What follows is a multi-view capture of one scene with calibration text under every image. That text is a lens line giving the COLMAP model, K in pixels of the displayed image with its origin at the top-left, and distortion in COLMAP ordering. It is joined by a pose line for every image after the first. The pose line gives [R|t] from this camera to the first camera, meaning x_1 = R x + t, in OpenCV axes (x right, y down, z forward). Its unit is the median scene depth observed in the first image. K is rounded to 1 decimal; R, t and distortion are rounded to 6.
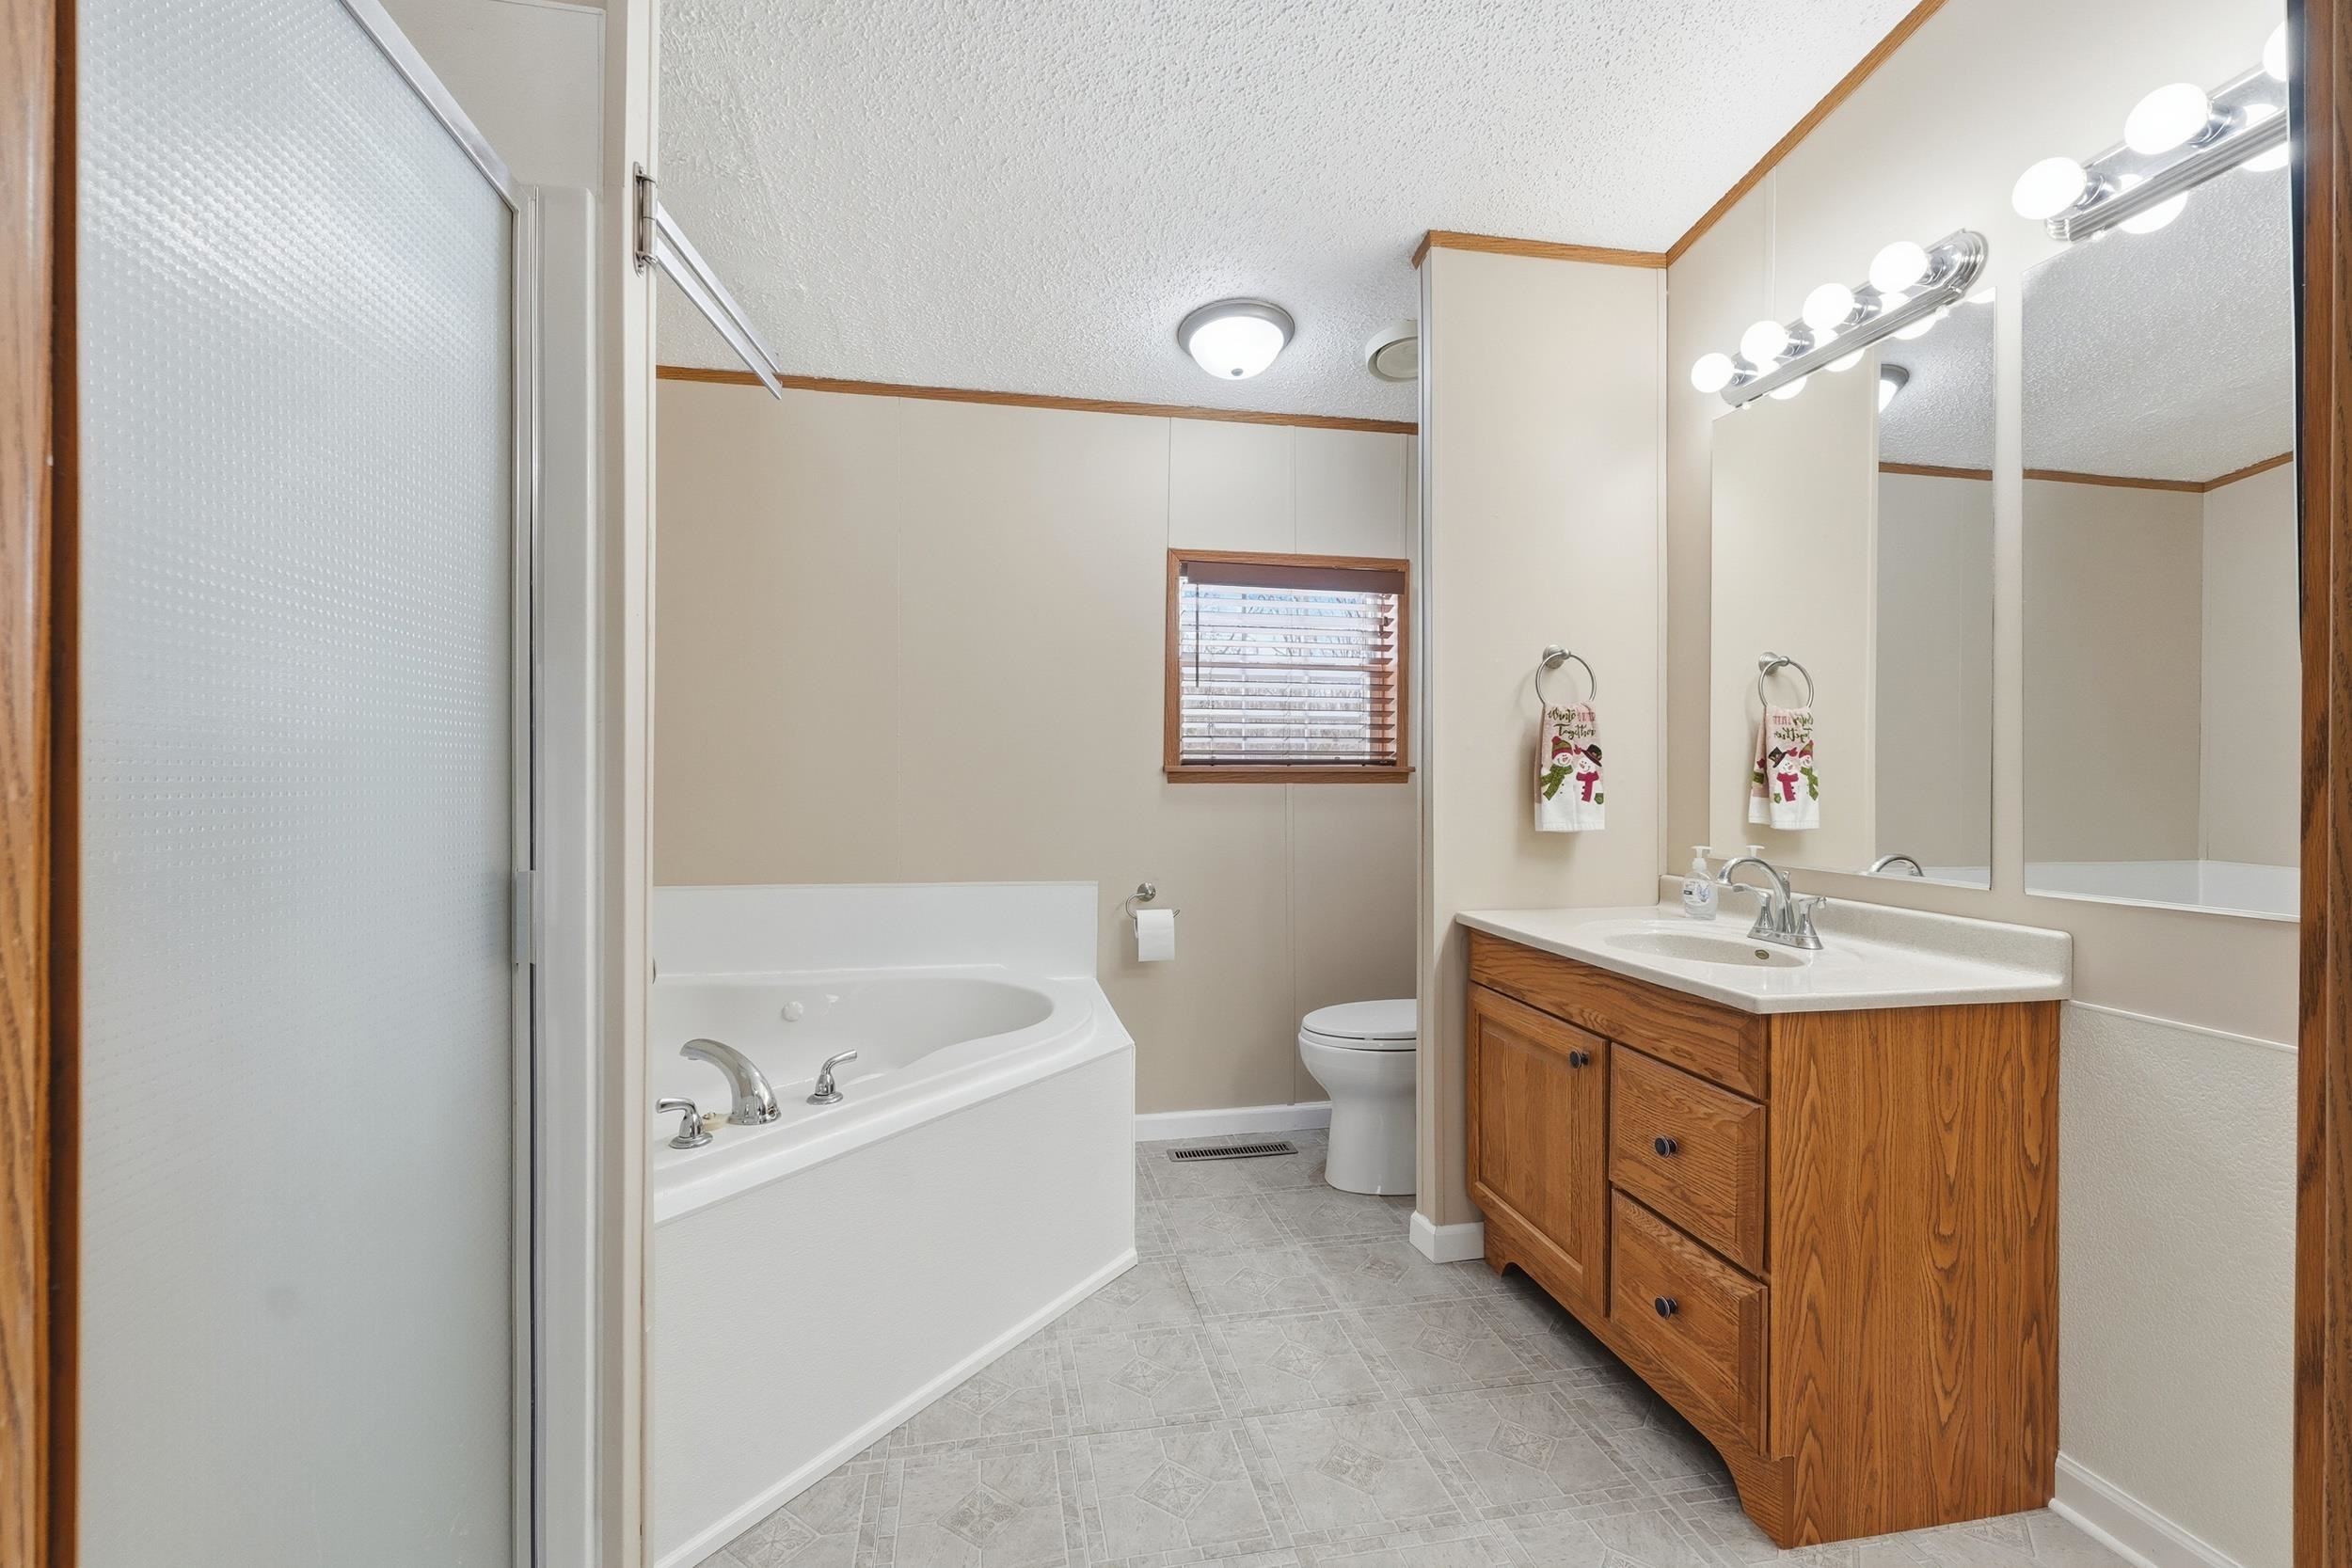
lens RADIAL K [[1005.6, 0, 1166.0], [0, 1005.6, 775.2], [0, 0, 1]] dist [0.001296, 0.000001]
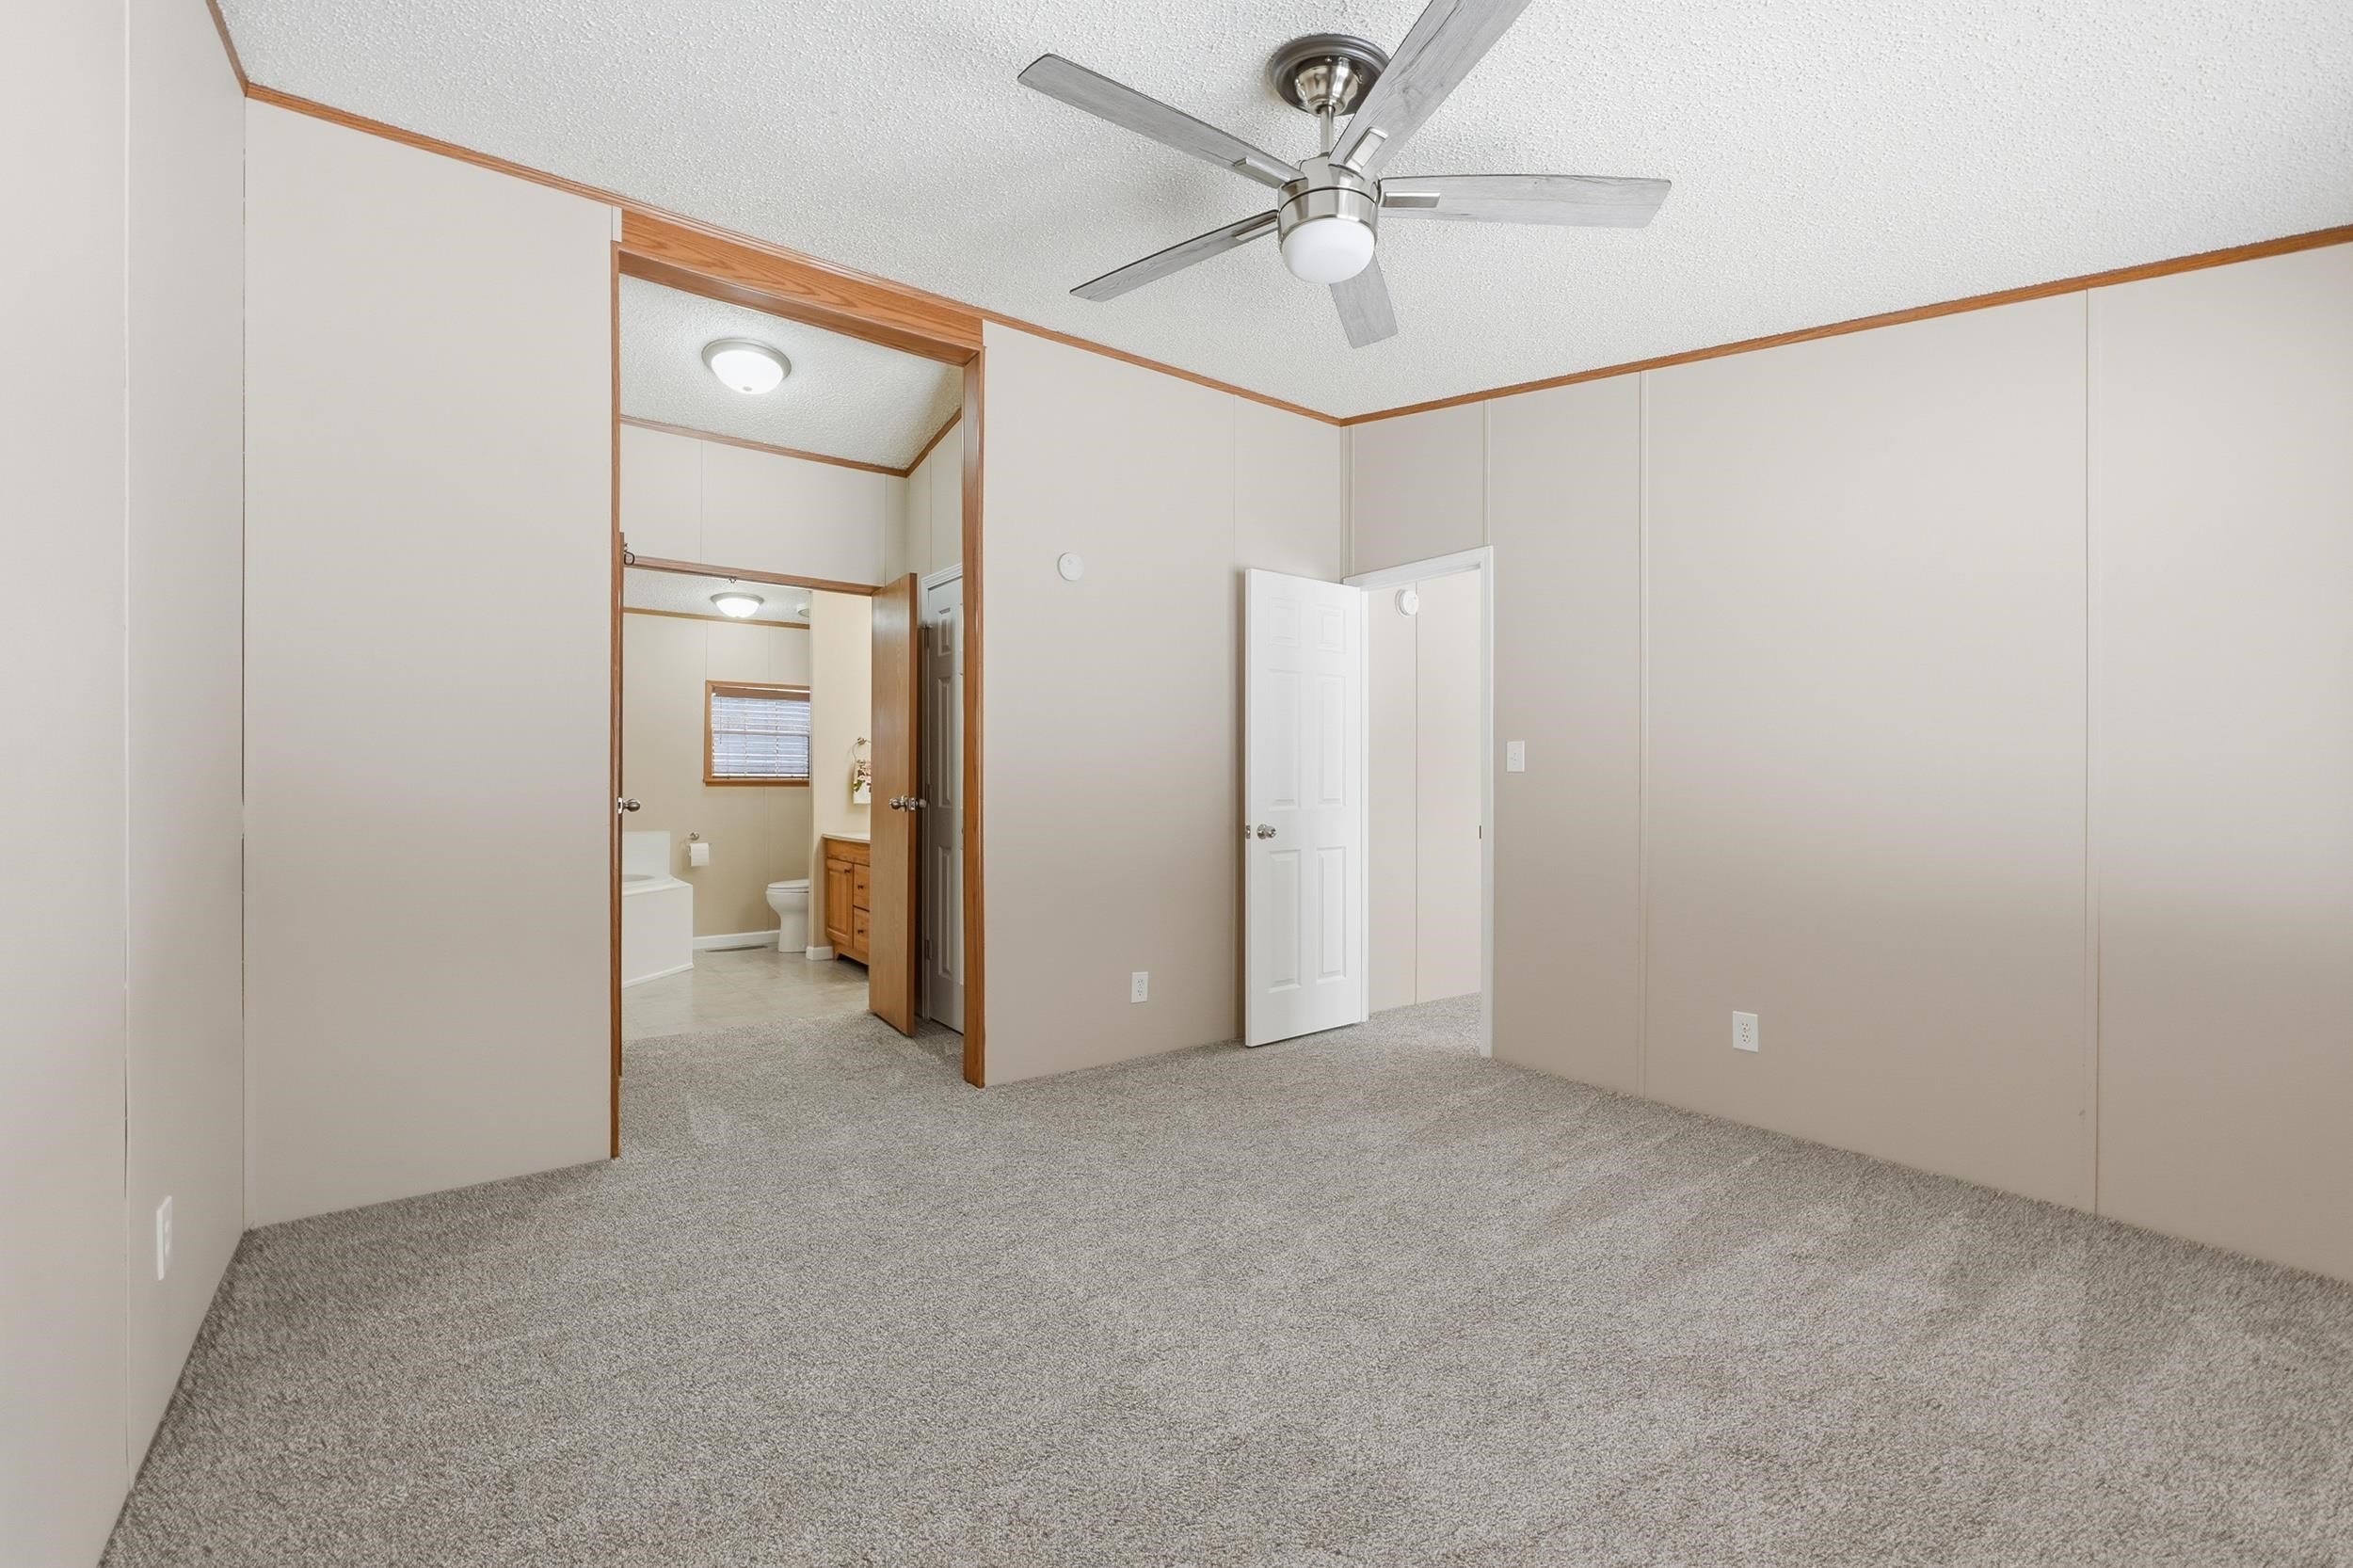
lens RADIAL K [[1006.1, 0, 1166.5], [0, 1006.1, 775.2], [0, 0, 1]] dist [0.001296, 0.000001]
pose [[0.901262, 0.003300, 0.433262, -0.047982], [-0.001250, 0.999987, -0.005016, -0.008545], [-0.433273, 0.003979, 0.901254, -1.576190]]
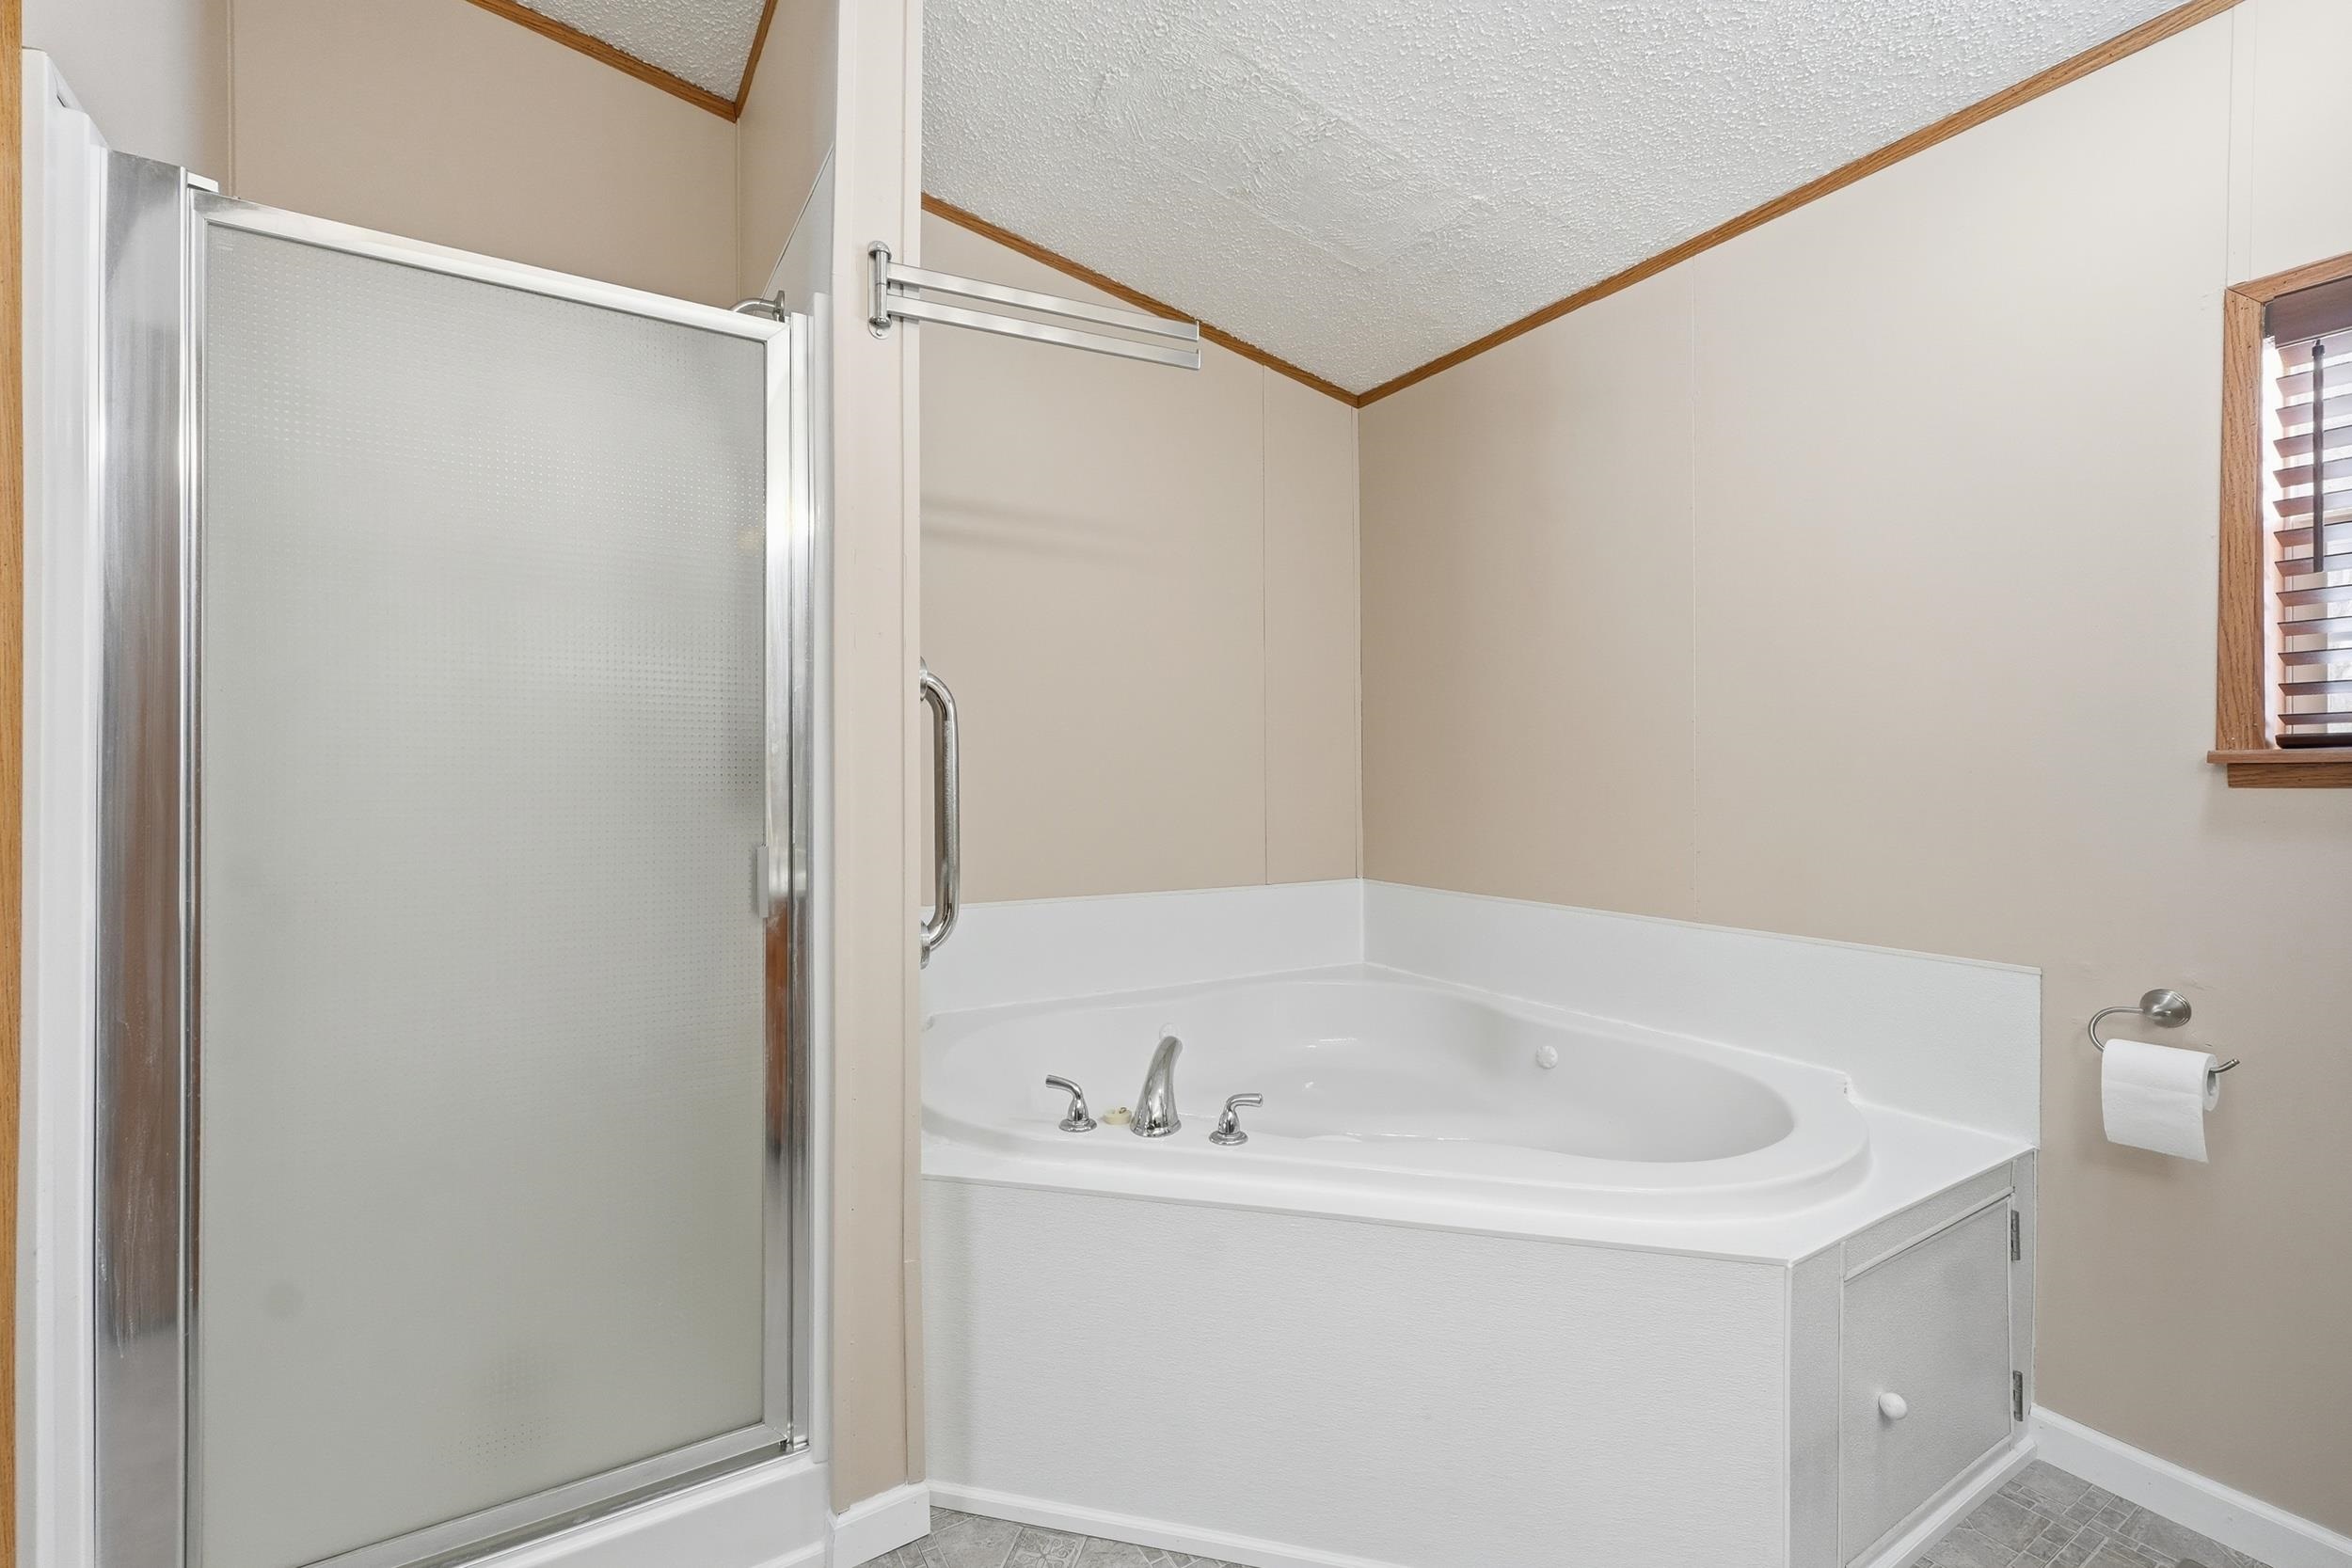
lens RADIAL K [[1005.6, 0, 1166.0], [0, 1005.6, 775.2], [0, 0, 1]] dist [0.001296, 0.000001]
pose [[0.344147, -0.004967, -0.938903, 0.304171], [0.000361, 0.999987, -0.005158, 0.004756], [0.938916, 0.001436, 0.344144, 0.411701]]
